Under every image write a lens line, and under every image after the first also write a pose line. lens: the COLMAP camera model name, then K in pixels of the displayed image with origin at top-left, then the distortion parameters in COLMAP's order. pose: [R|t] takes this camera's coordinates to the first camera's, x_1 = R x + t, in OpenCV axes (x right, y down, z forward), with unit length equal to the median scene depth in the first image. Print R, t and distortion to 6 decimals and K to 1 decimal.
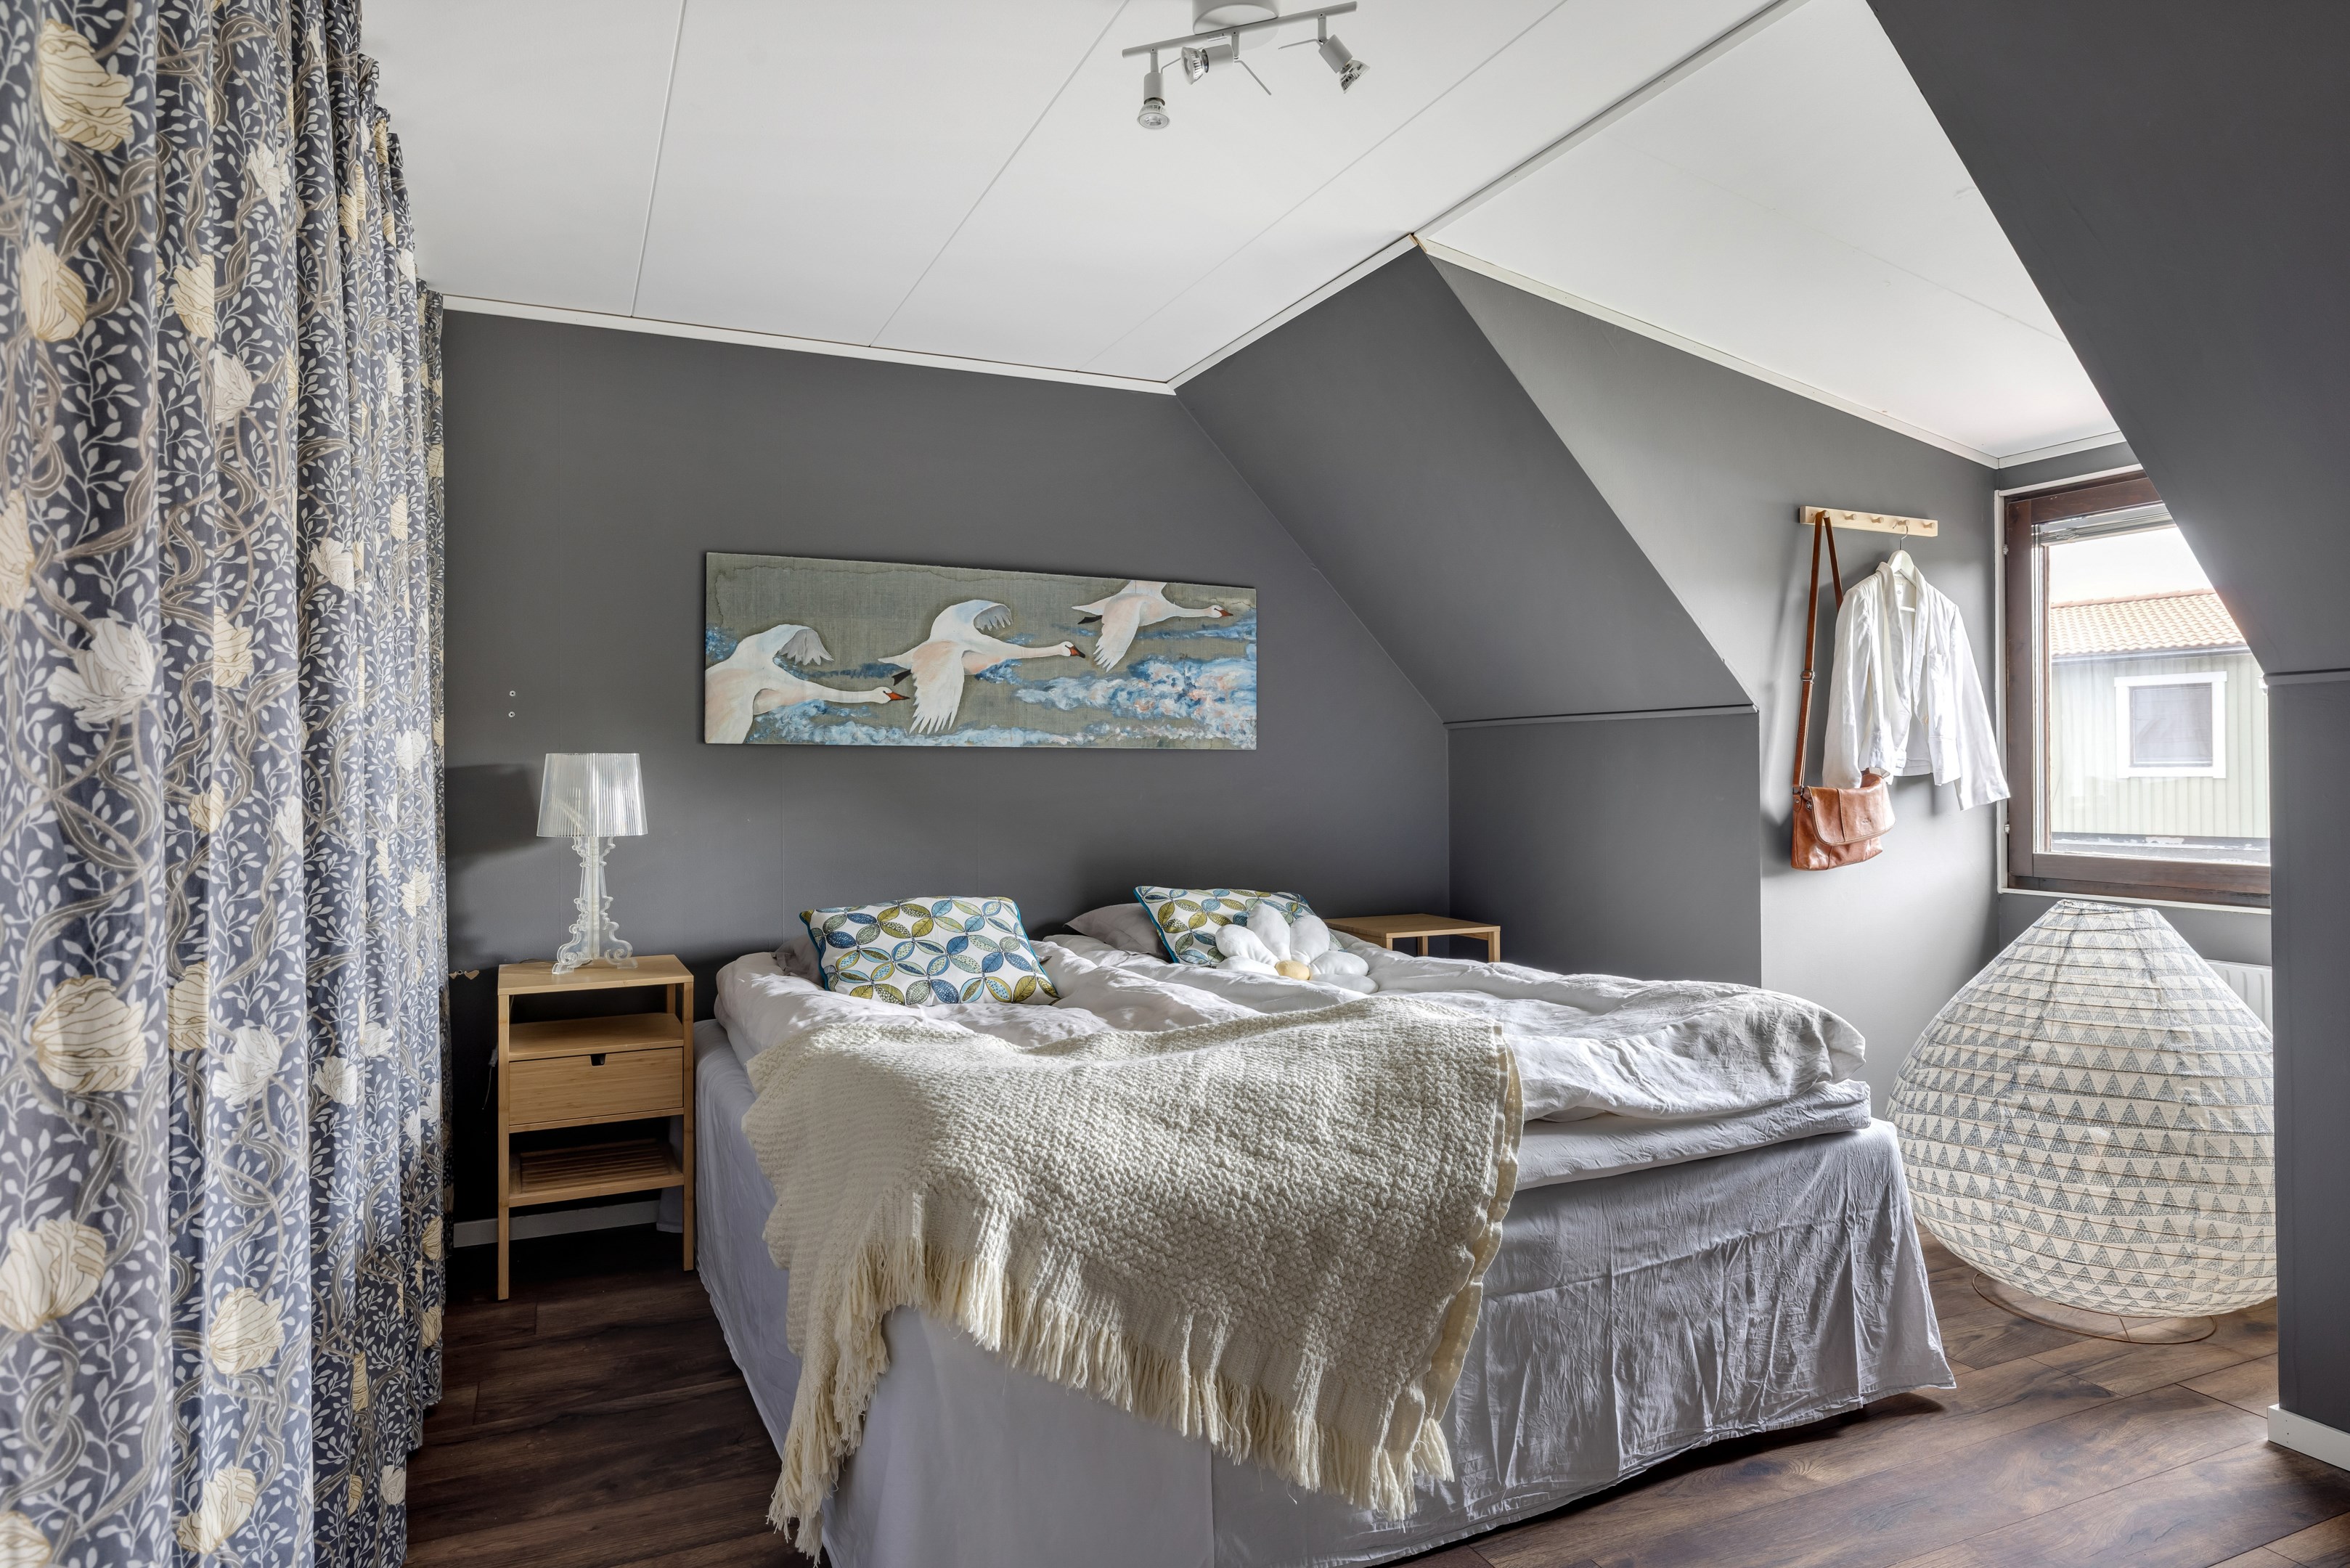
lens RADIAL K [[1379.7, 0, 1174.7], [0, 1379.7, 769.0], [0, 0, 1]] dist [0.008651, -0.000339]
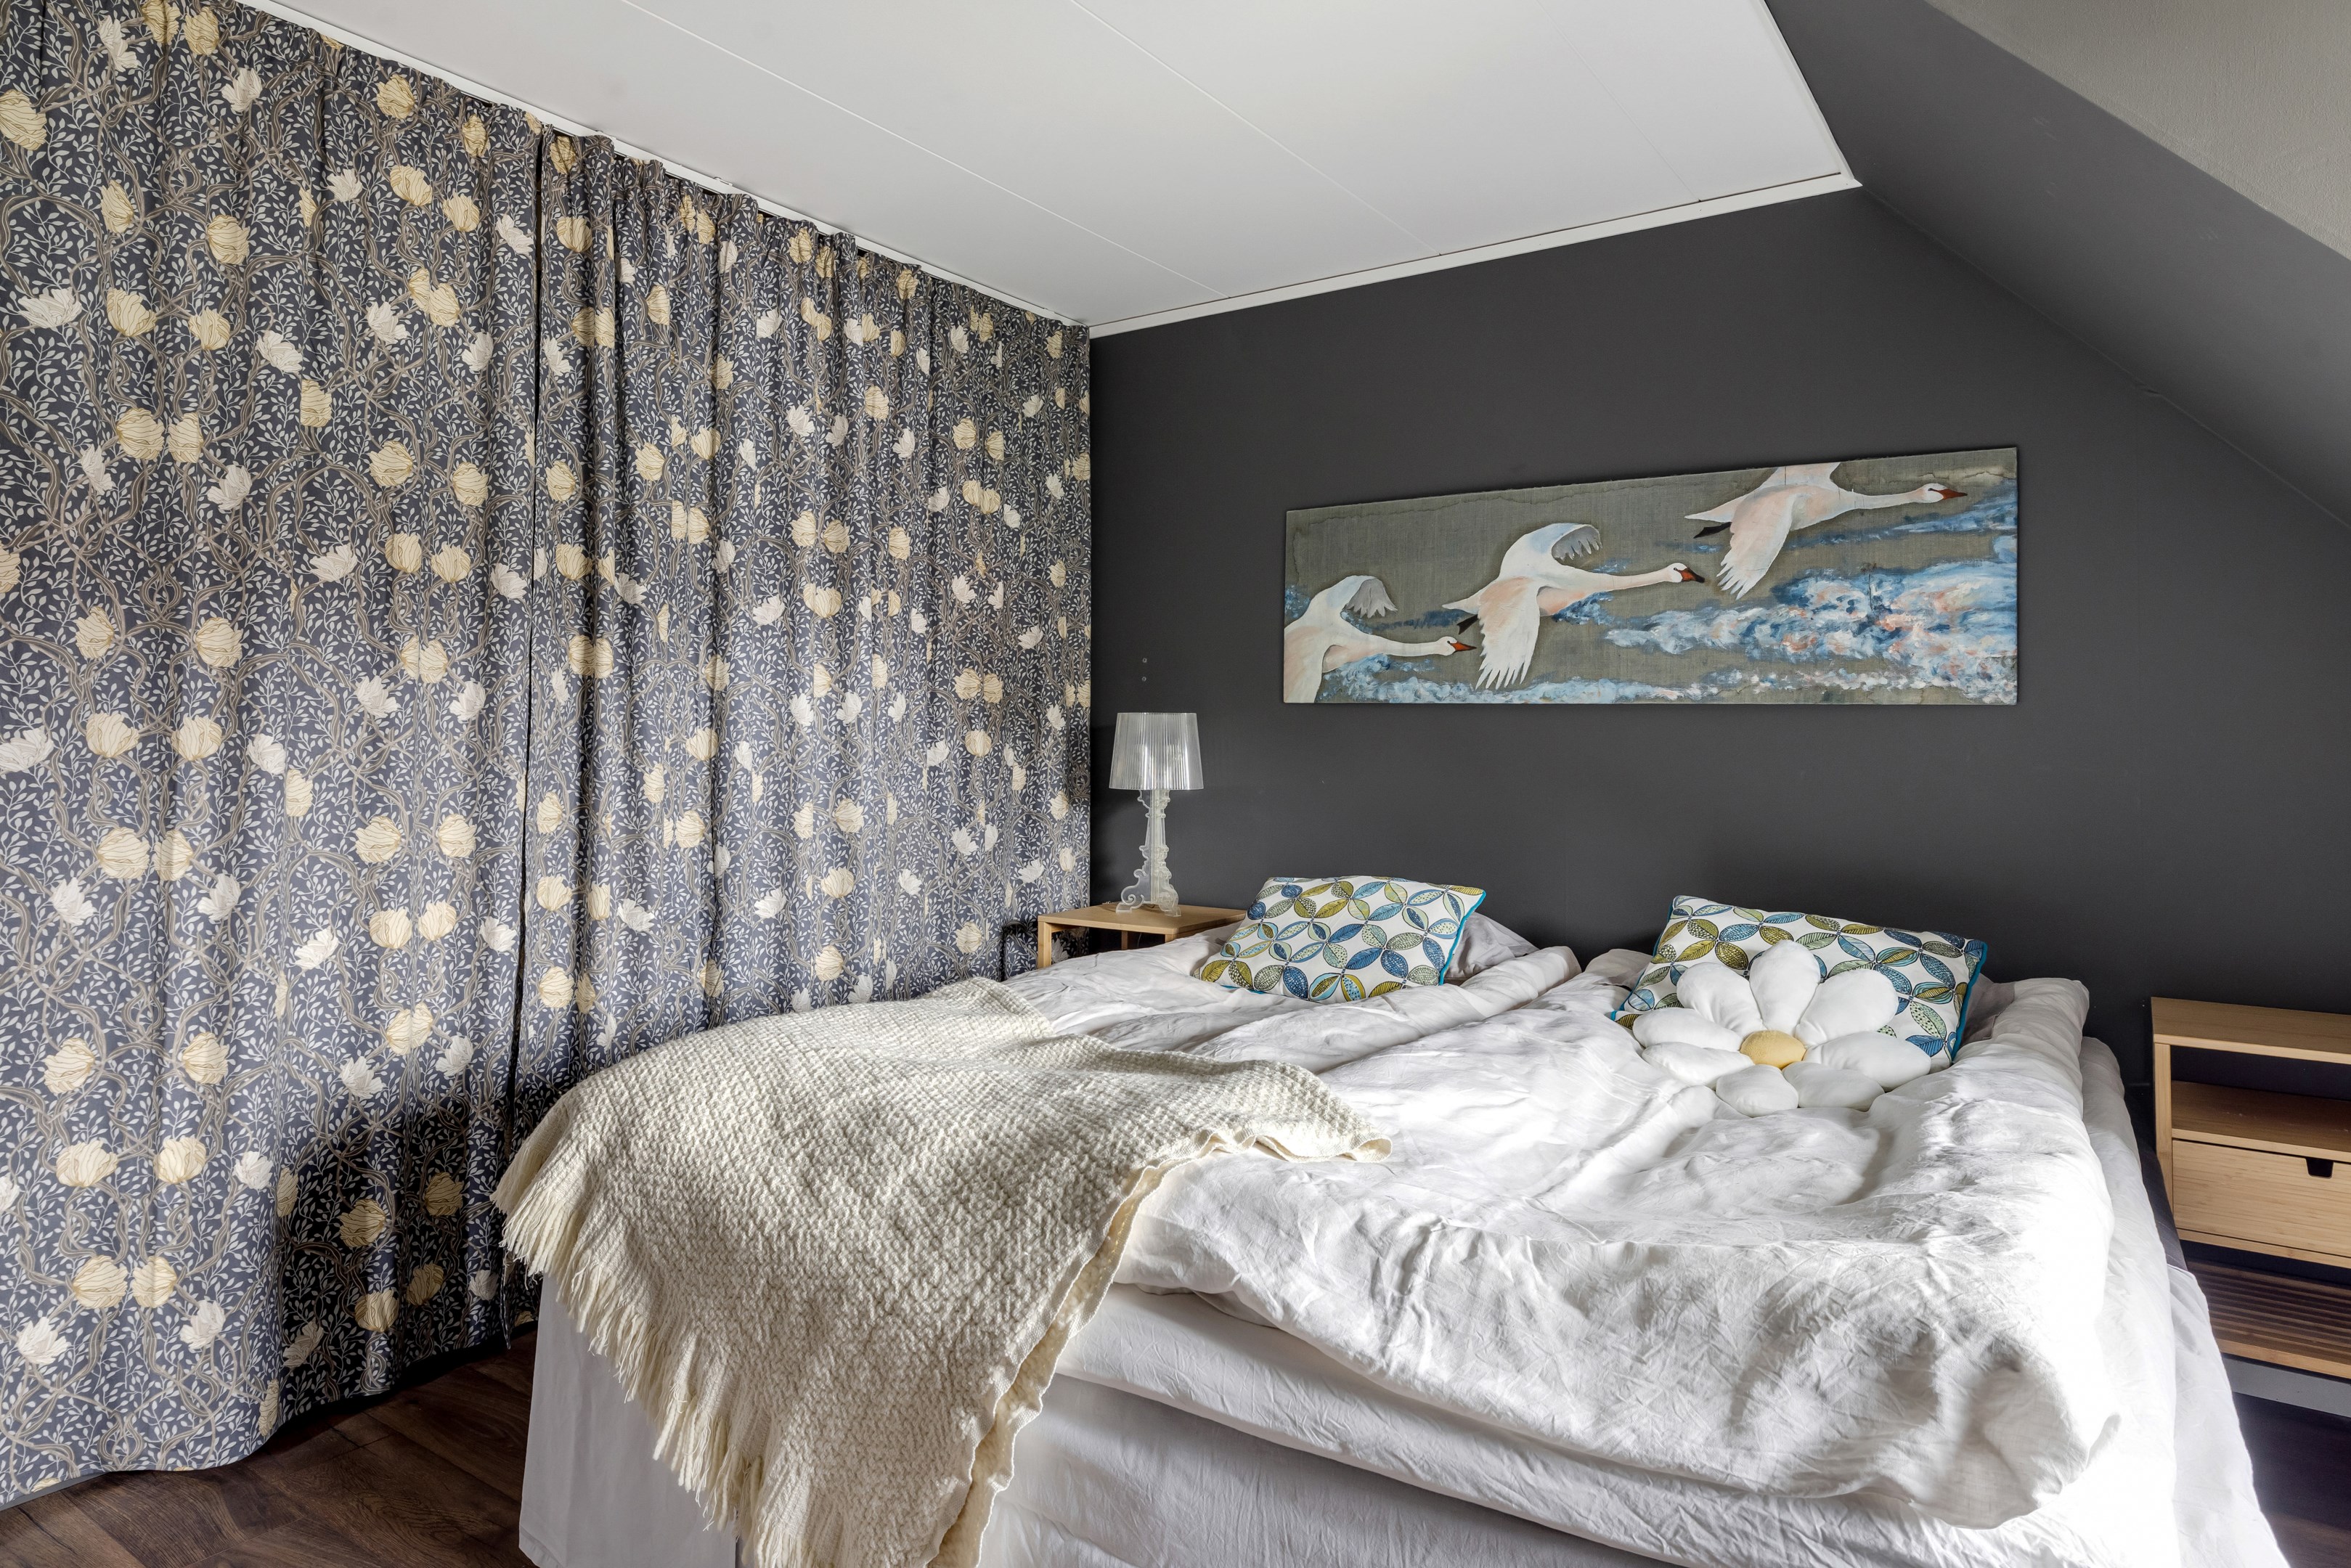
lens RADIAL K [[1380.2, 0, 1080.6], [0, 1380.2, 702.0], [0, 0, 1]] dist [0.008651, -0.000339]
pose [[0.505193, -0.011290, -0.862933, 0.390895], [-0.010304, 0.999764, -0.019113, 0.001228], [0.862945, 0.018547, 0.504957, 0.324870]]
